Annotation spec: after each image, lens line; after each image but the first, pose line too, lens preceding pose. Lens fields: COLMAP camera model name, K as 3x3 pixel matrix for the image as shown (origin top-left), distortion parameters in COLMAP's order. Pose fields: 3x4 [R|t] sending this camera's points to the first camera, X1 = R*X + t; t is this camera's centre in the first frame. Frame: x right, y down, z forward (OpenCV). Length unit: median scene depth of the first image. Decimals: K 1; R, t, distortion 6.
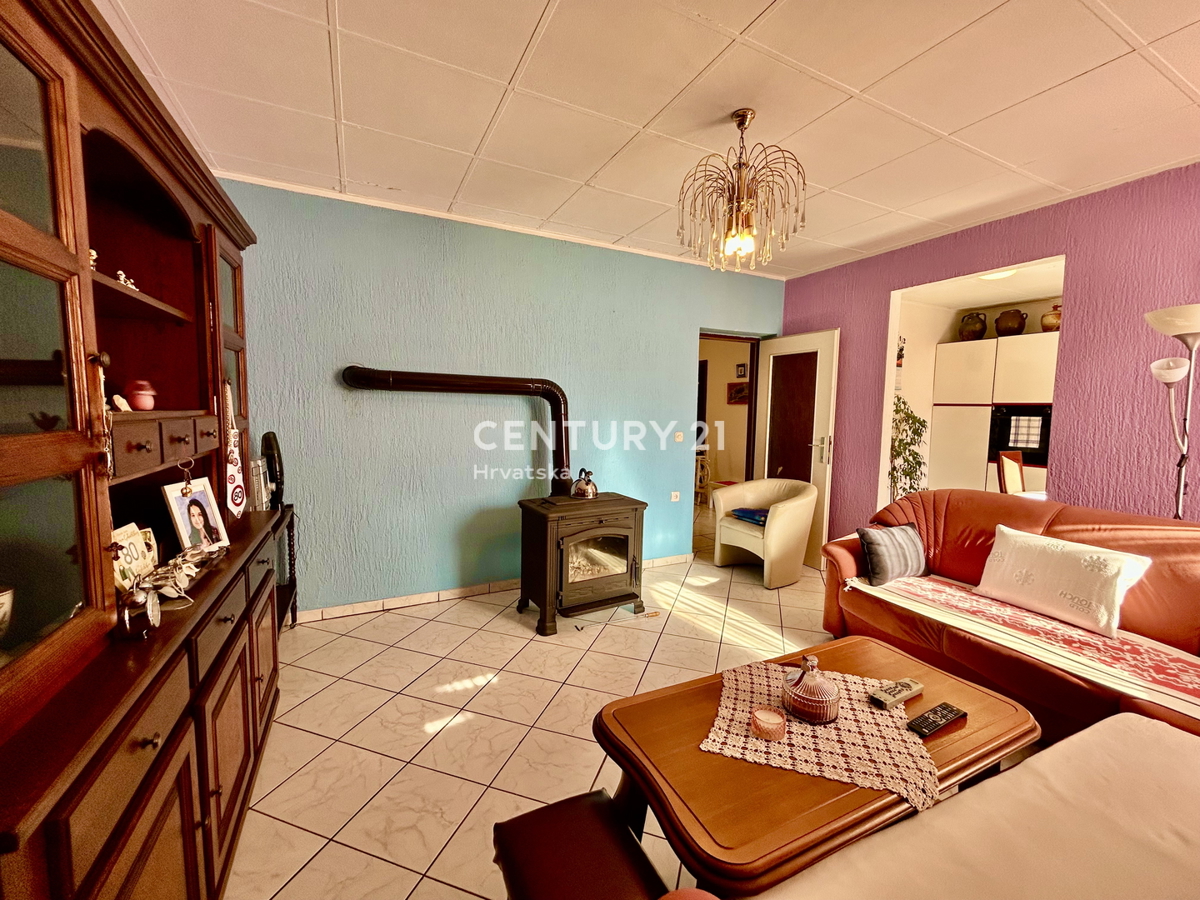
lens RADIAL K [[484.1, 0, 598.9], [0, 484.1, 446.5], [0, 0, 1]] dist [-0.000734, 0.001054]
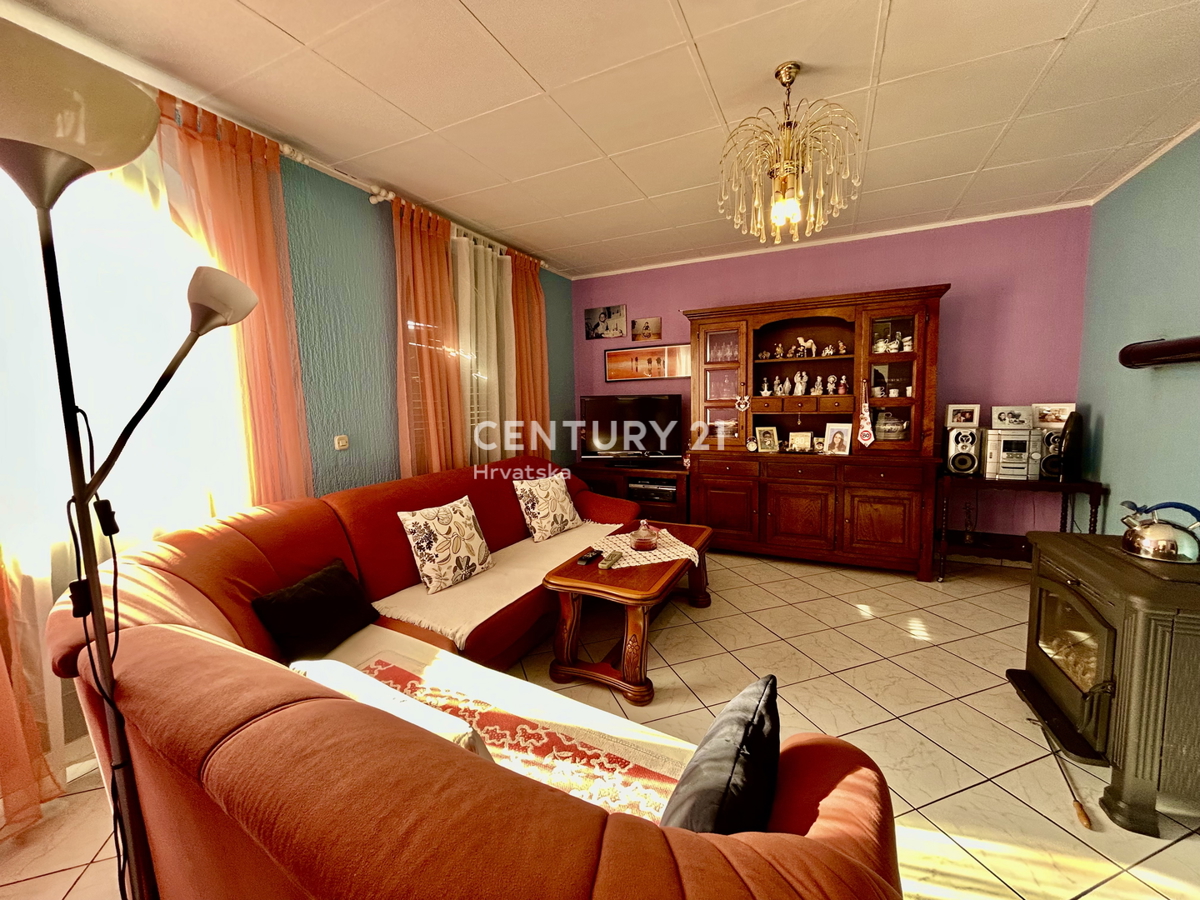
lens RADIAL K [[484.1, 0, 598.9], [0, 484.1, 446.5], [0, 0, 1]] dist [-0.000734, 0.001054]
pose [[-0.791898, 0.060947, -0.607604, 0.878854], [-0.043471, 0.986856, 0.155645, -0.078009], [0.609104, 0.149668, -0.778840, 1.188159]]
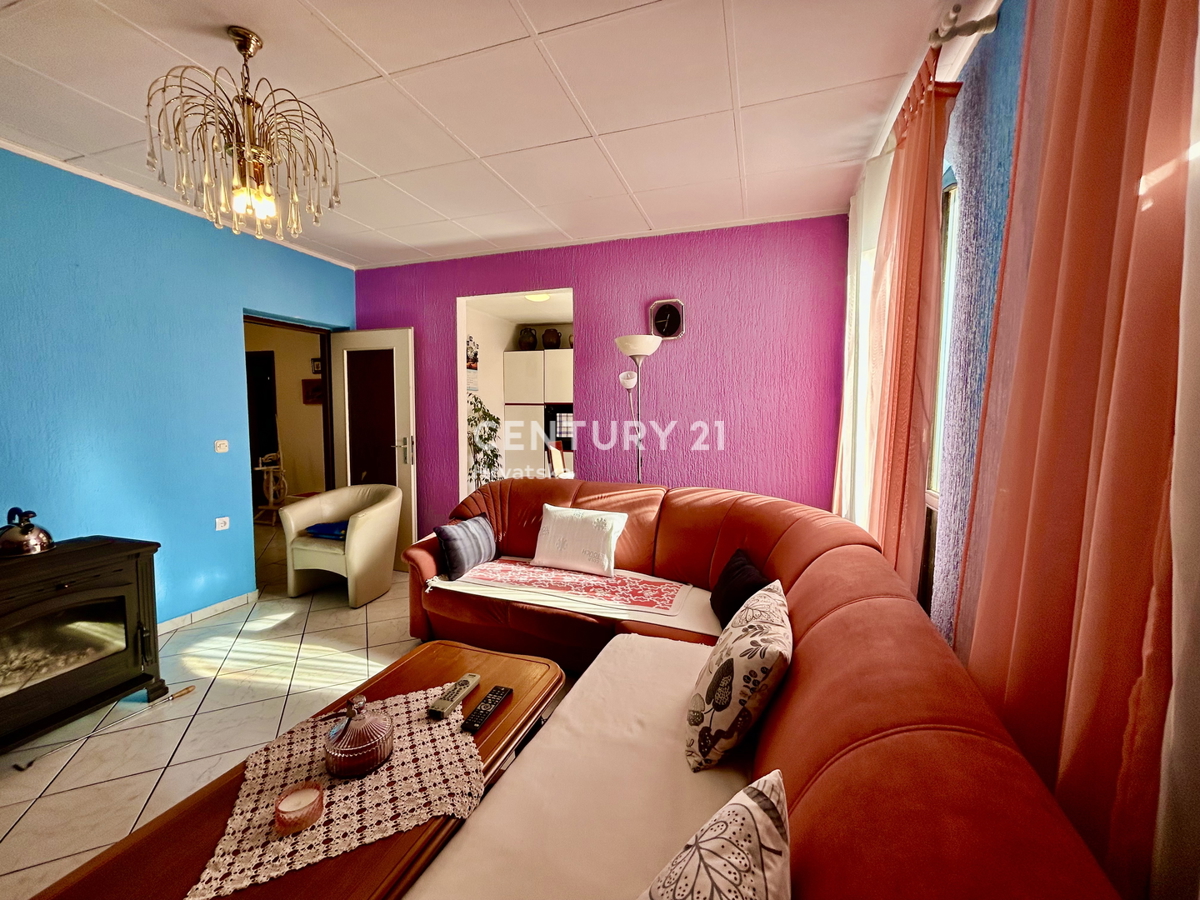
lens RADIAL K [[484.1, 0, 598.9], [0, 484.1, 446.5], [0, 0, 1]] dist [-0.000734, 0.001054]
pose [[0.715011, -0.063037, 0.696266, 0.087440], [0.062191, 0.997713, 0.026463, -0.003907], [-0.696342, 0.024380, 0.717296, 0.036327]]
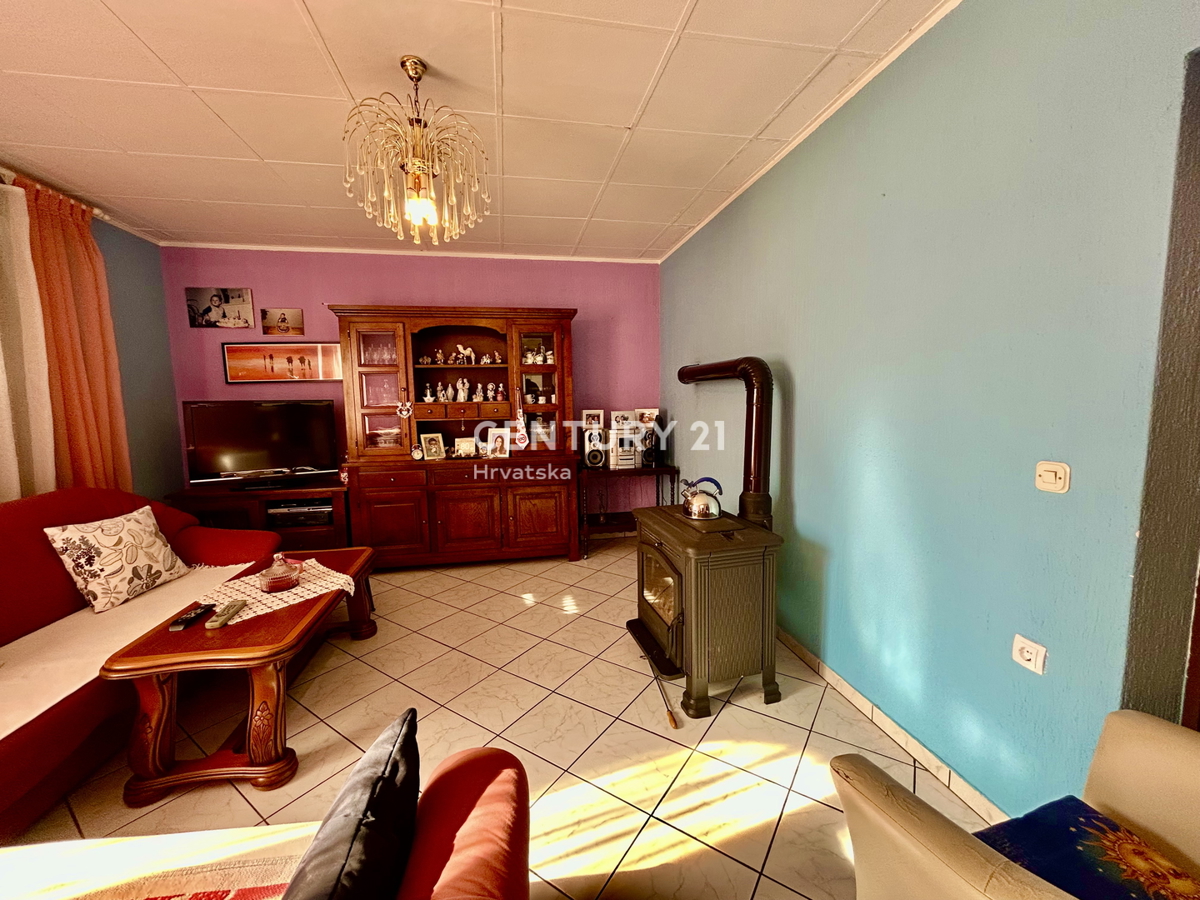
lens RADIAL K [[484.1, 0, 598.9], [0, 484.1, 446.5], [0, 0, 1]] dist [-0.000734, 0.001054]
pose [[-0.272476, 0.082832, -0.958590, 0.827183], [-0.069902, 0.991950, 0.105584, -0.078964], [0.959620, 0.095776, -0.264493, 1.204435]]
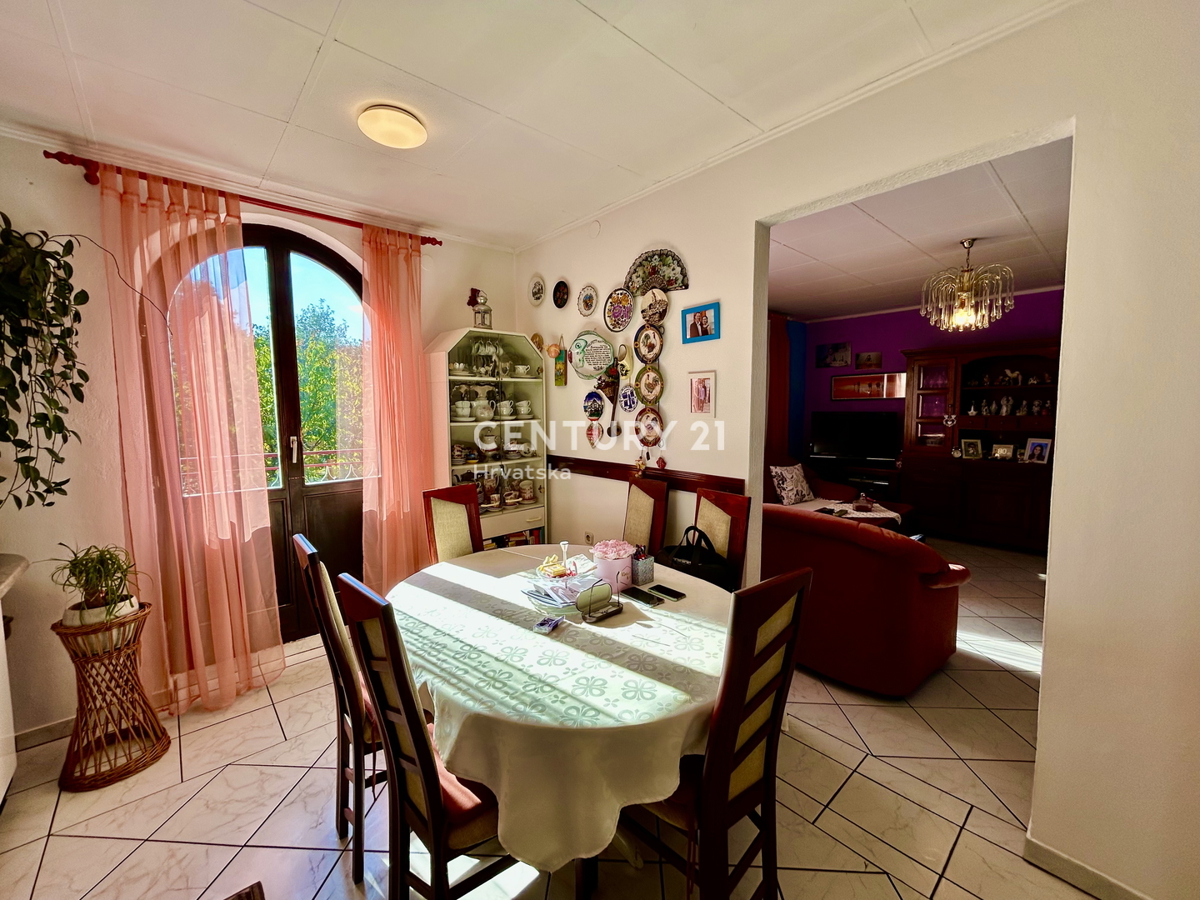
lens RADIAL K [[484.1, 0, 598.9], [0, 484.1, 446.5], [0, 0, 1]] dist [-0.000734, 0.001054]
pose [[-0.966050, 0.013244, -0.258015, 1.447788], [-0.029126, 0.986736, 0.159700, -0.157825], [0.256708, 0.161793, -0.952851, 1.751594]]
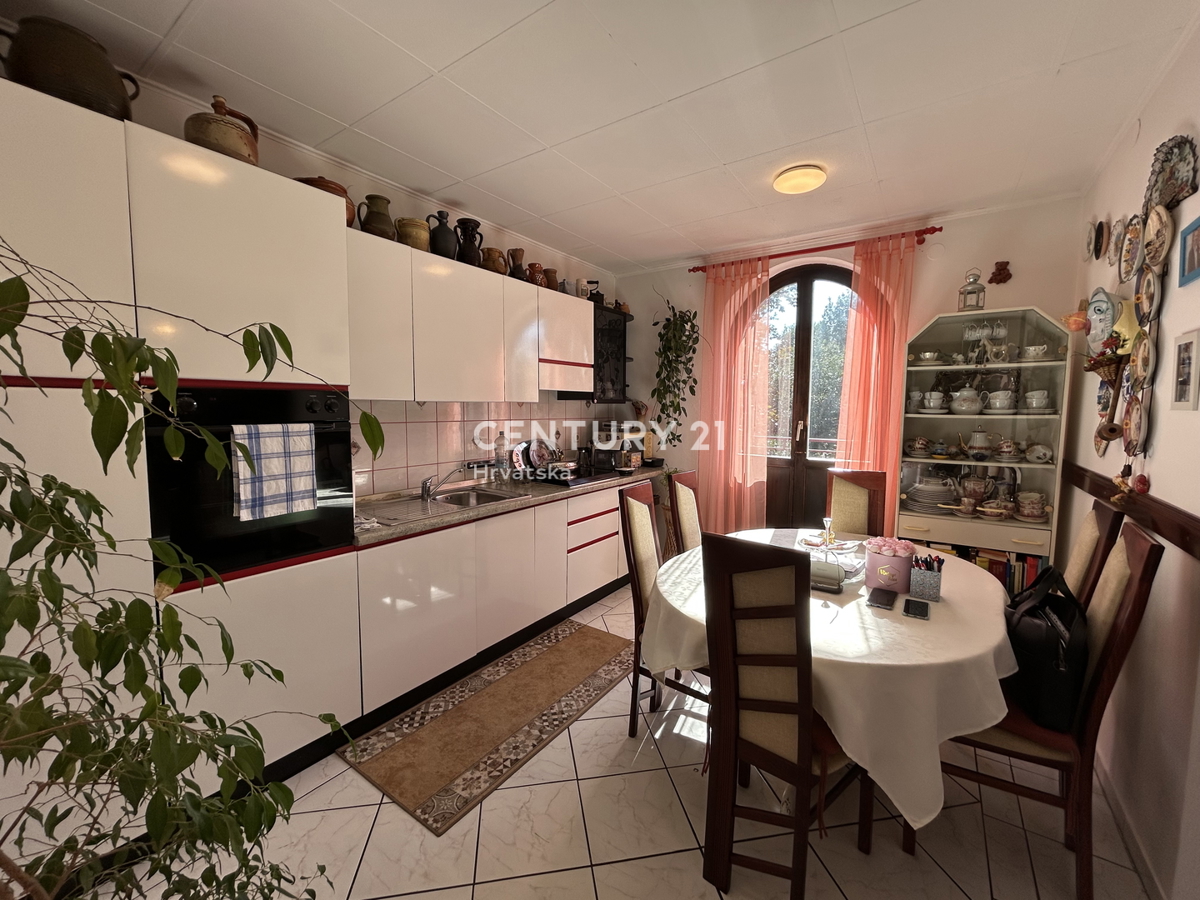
lens RADIAL K [[484.1, 0, 598.9], [0, 484.1, 446.5], [0, 0, 1]] dist [-0.000734, 0.001054]
pose [[-0.471822, -0.092316, 0.876847, 0.884409], [0.057472, 0.989168, 0.135066, -0.141997], [-0.879819, 0.114121, -0.461406, 1.740984]]
